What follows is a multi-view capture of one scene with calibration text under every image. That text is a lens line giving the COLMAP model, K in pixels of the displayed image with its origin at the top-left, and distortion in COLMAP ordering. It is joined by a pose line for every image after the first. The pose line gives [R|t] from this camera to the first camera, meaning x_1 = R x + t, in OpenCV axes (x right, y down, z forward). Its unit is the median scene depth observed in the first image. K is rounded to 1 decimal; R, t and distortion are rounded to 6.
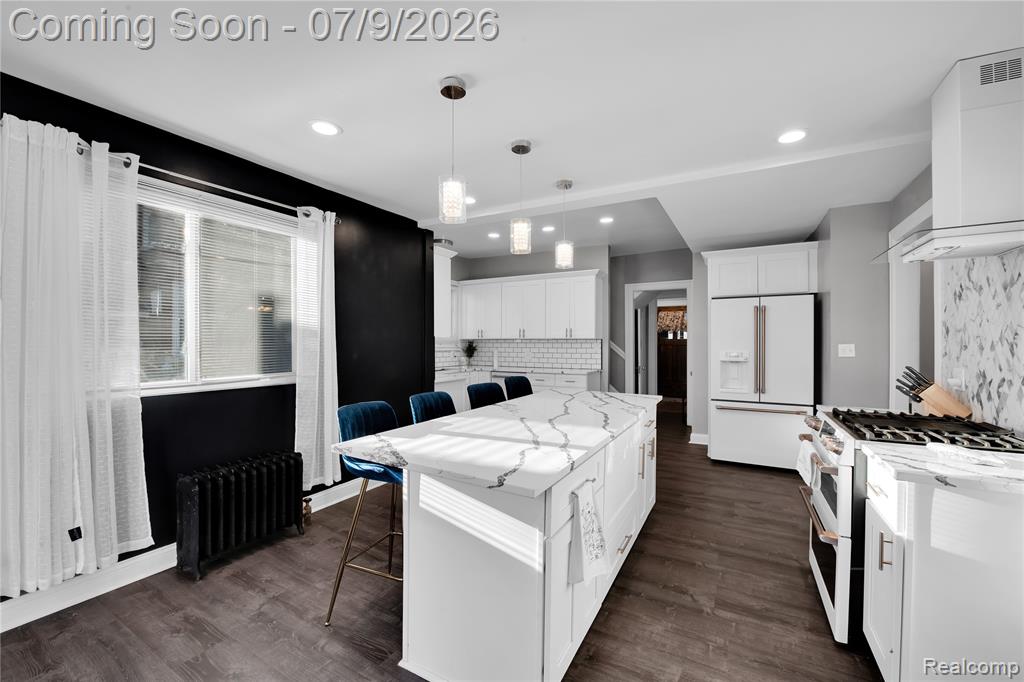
lens RADIAL K [[420.1, 0, 507.5], [0, 420.1, 342.7], [0, 0, 1]] dist [-0.001253, -0.004686]
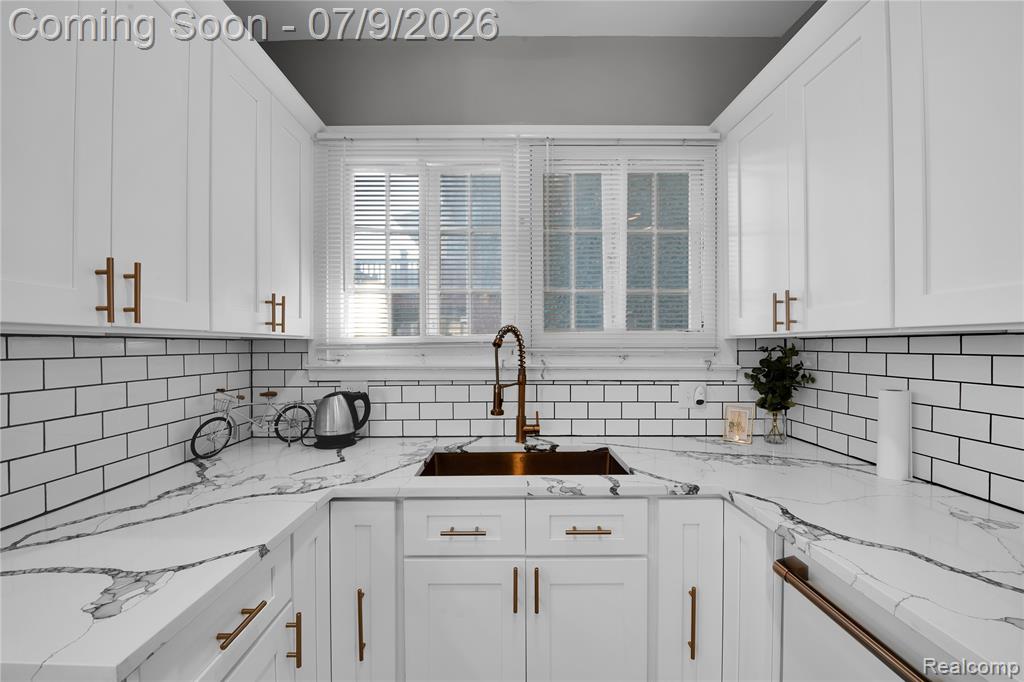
lens RADIAL K [[420.1, 0, 507.5], [0, 420.1, 342.7], [0, 0, 1]] dist [-0.001253, -0.004686]
pose [[0.490642, -0.007478, -0.871329, 0.051484], [0.002361, 0.999971, -0.007253, -0.003891], [0.871358, 0.001502, 0.490645, 0.744788]]
